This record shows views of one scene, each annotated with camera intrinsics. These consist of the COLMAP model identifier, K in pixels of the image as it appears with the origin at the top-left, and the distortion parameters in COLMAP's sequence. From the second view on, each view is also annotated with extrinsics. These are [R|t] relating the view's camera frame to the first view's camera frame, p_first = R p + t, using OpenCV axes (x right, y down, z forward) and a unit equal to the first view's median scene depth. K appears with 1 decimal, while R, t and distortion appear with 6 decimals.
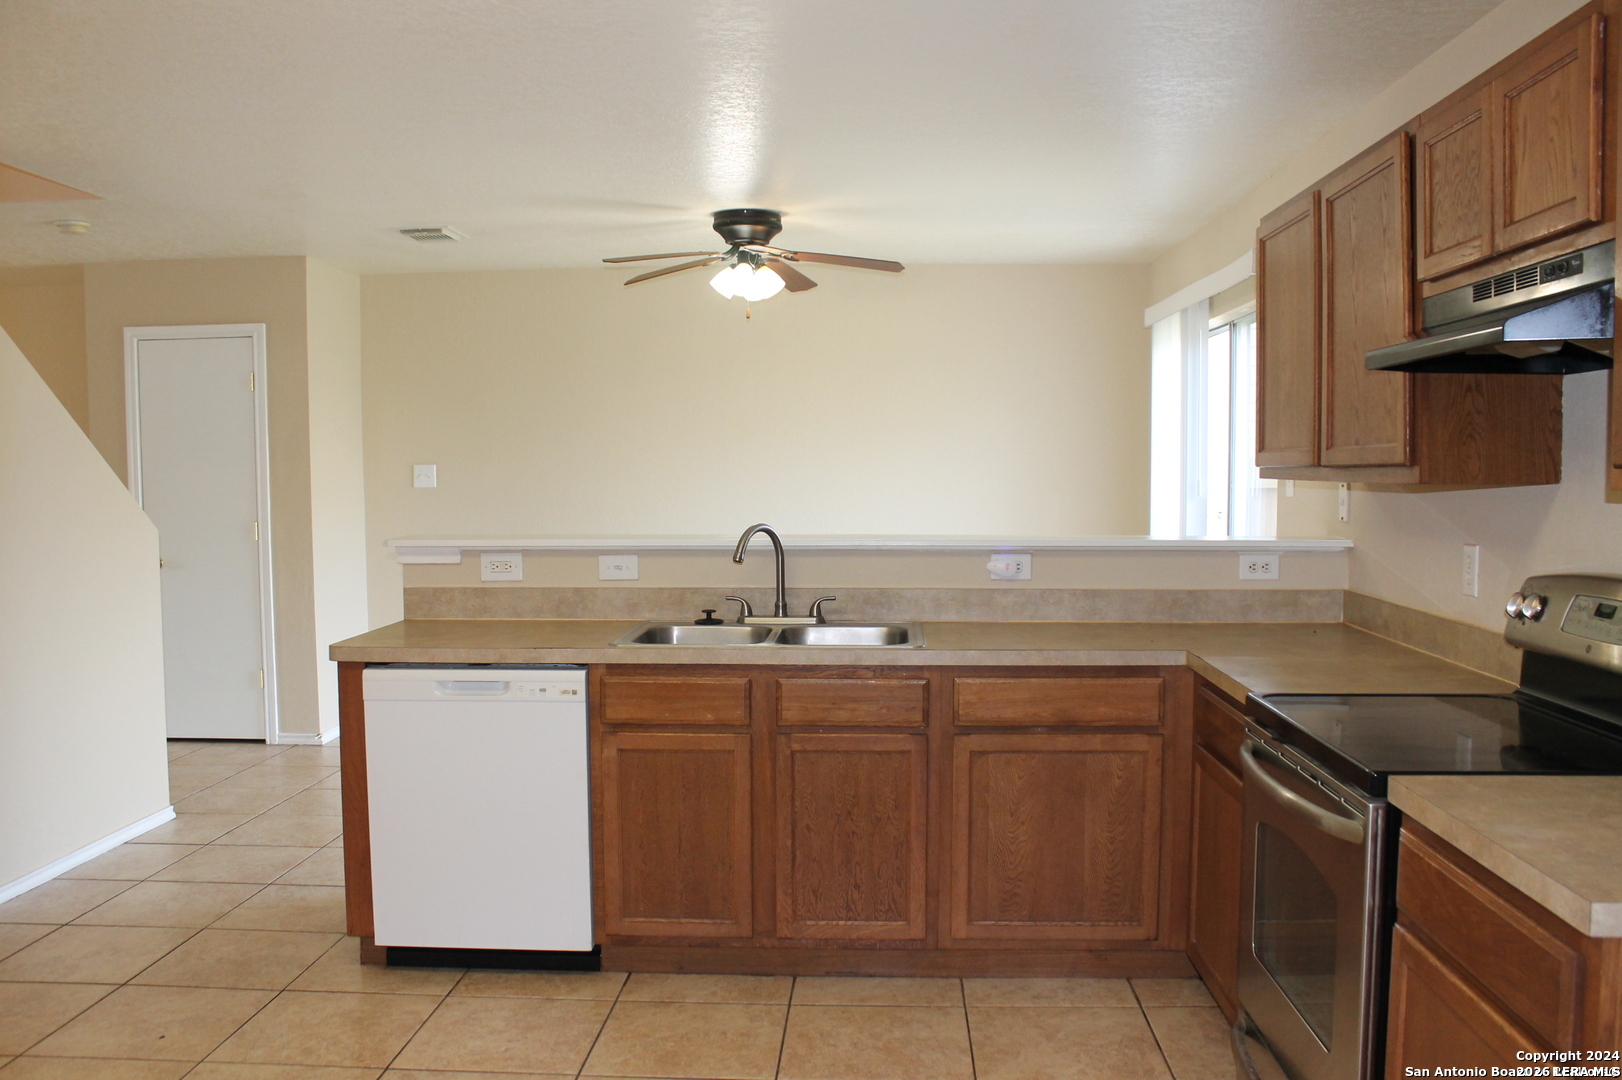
lens RADIAL K [[1380.7, 0, 815.5], [0, 1380.7, 552.8], [0, 0, 1]] dist [-0.159334, 0.139277]
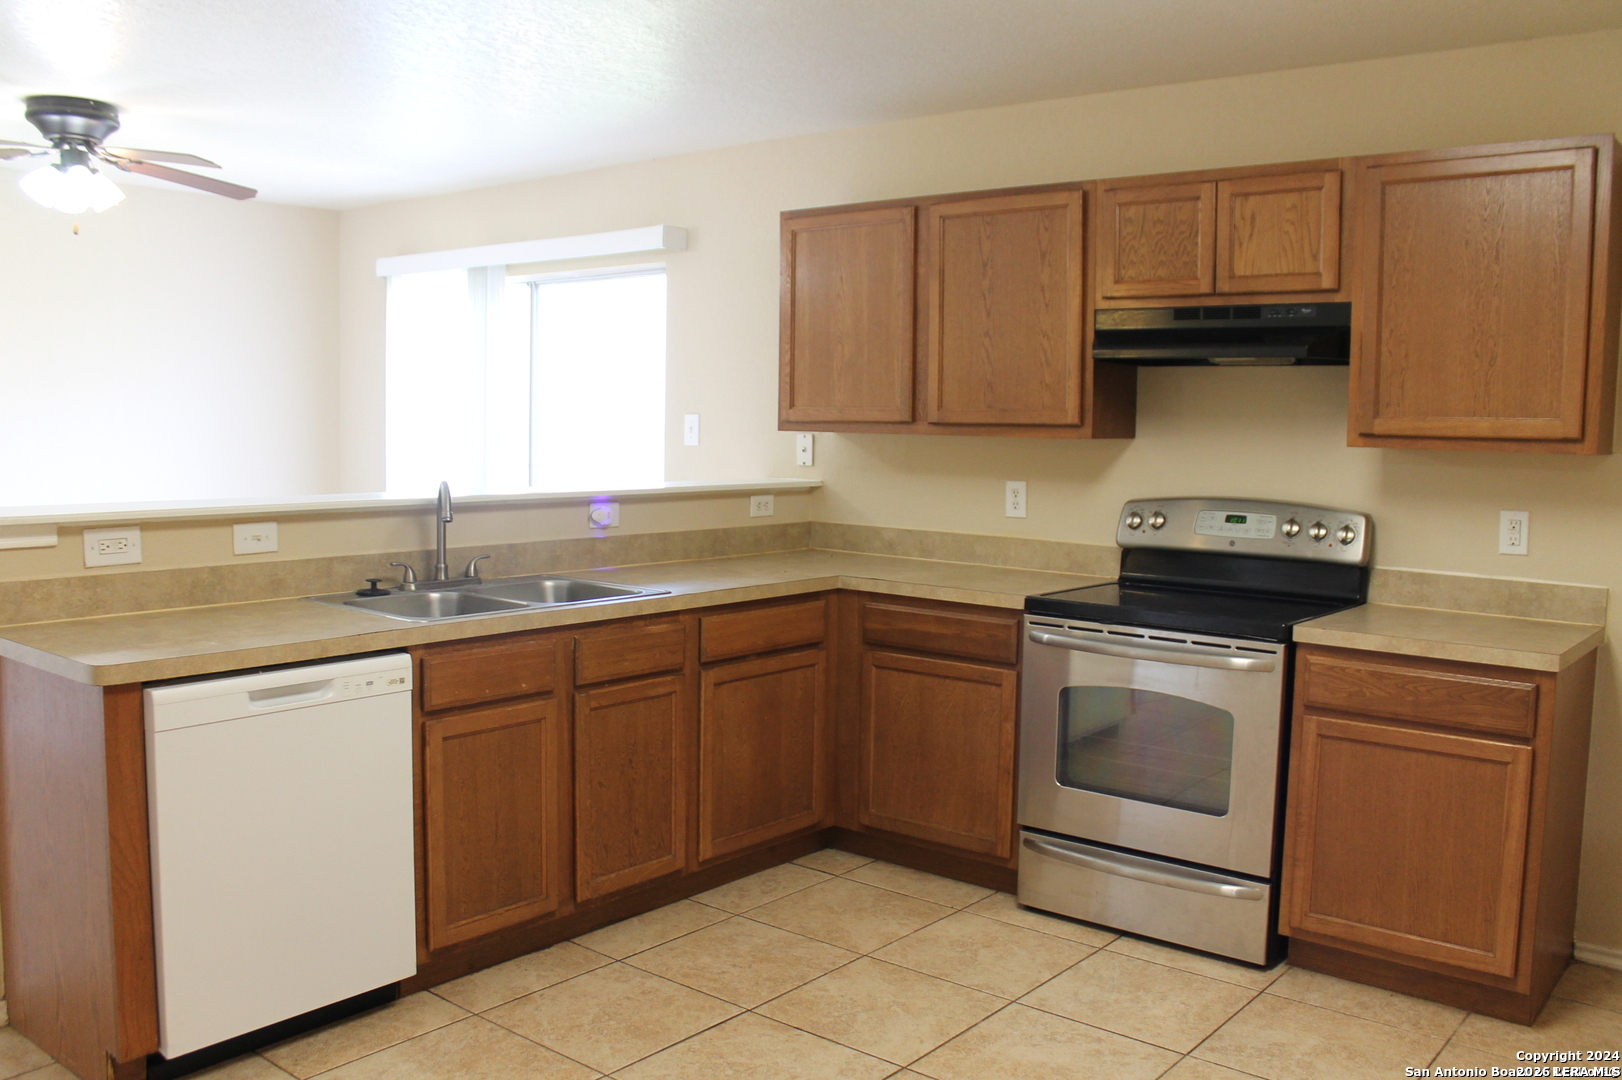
lens RADIAL K [[1380.7, 0, 815.5], [0, 1380.7, 552.8], [0, 0, 1]] dist [-0.159334, 0.139277]
pose [[0.598992, -0.066105, 0.798021, -0.690151], [0.034230, 0.997789, 0.056960, -0.017769], [-0.800023, -0.006802, 0.599931, 0.279955]]
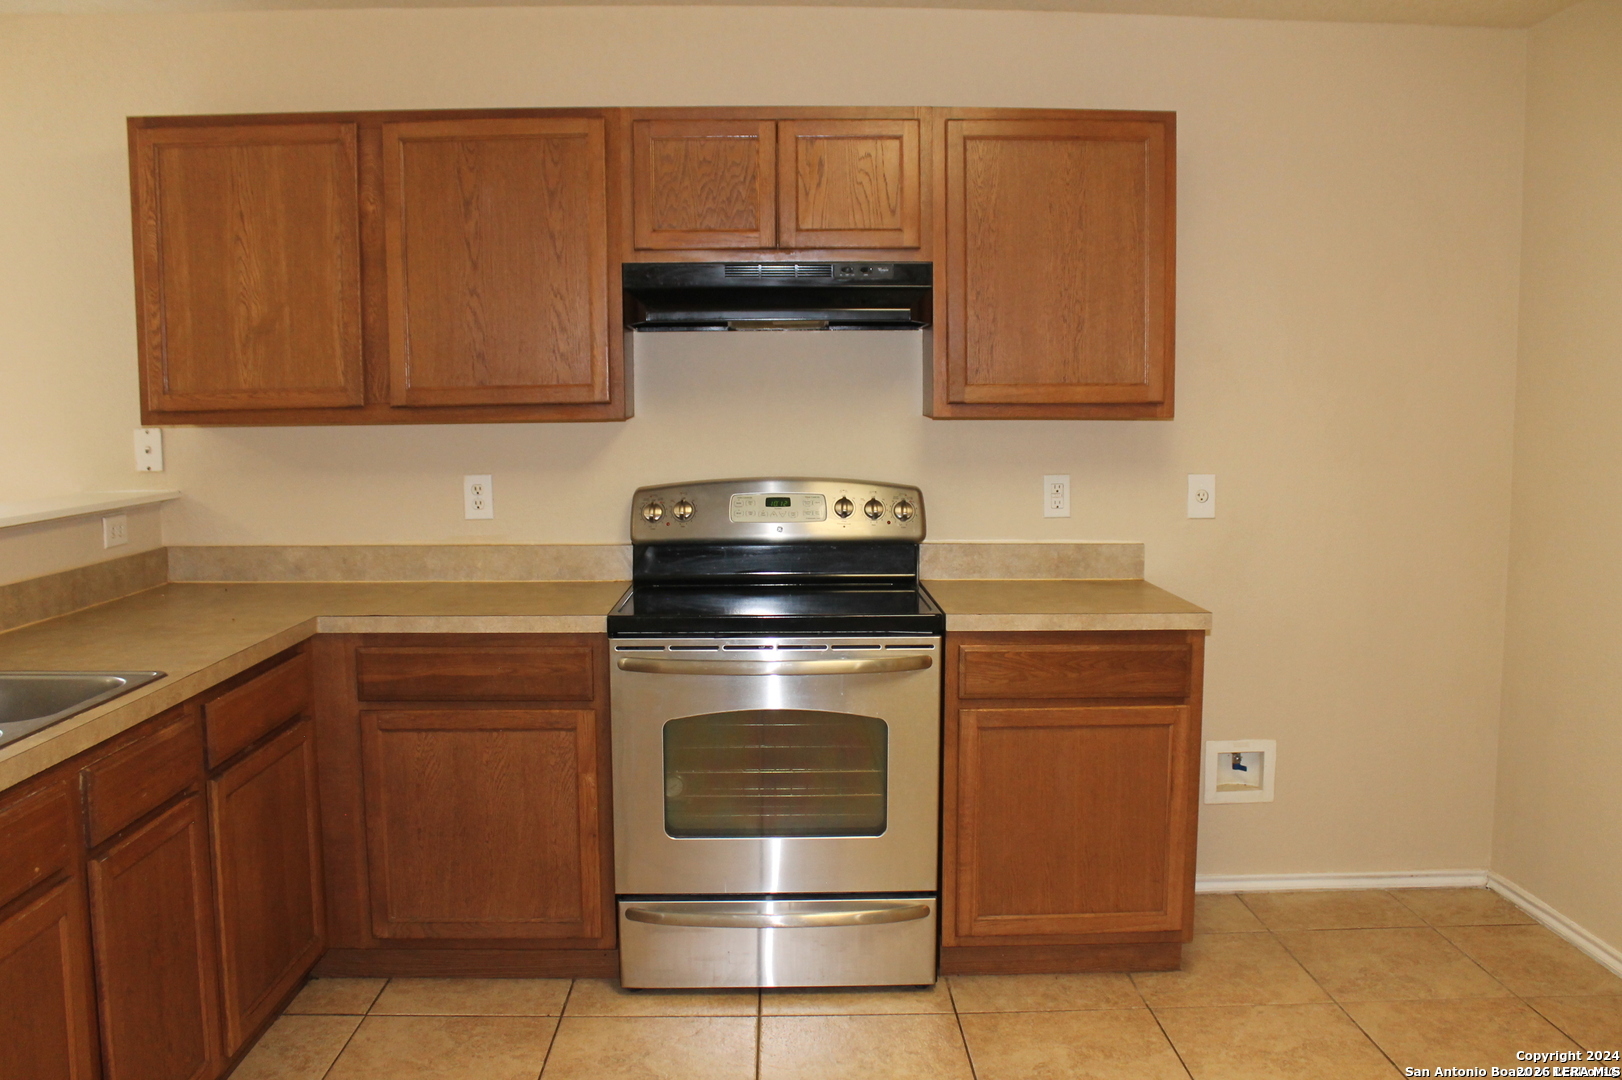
lens RADIAL K [[1380.7, 0, 815.5], [0, 1380.7, 552.8], [0, 0, 1]] dist [-0.159334, 0.139277]
pose [[-0.066650, -0.106643, 0.992061, -0.602783], [0.068907, 0.991406, 0.111202, -0.043786], [-0.995394, 0.075772, -0.058728, 0.705422]]
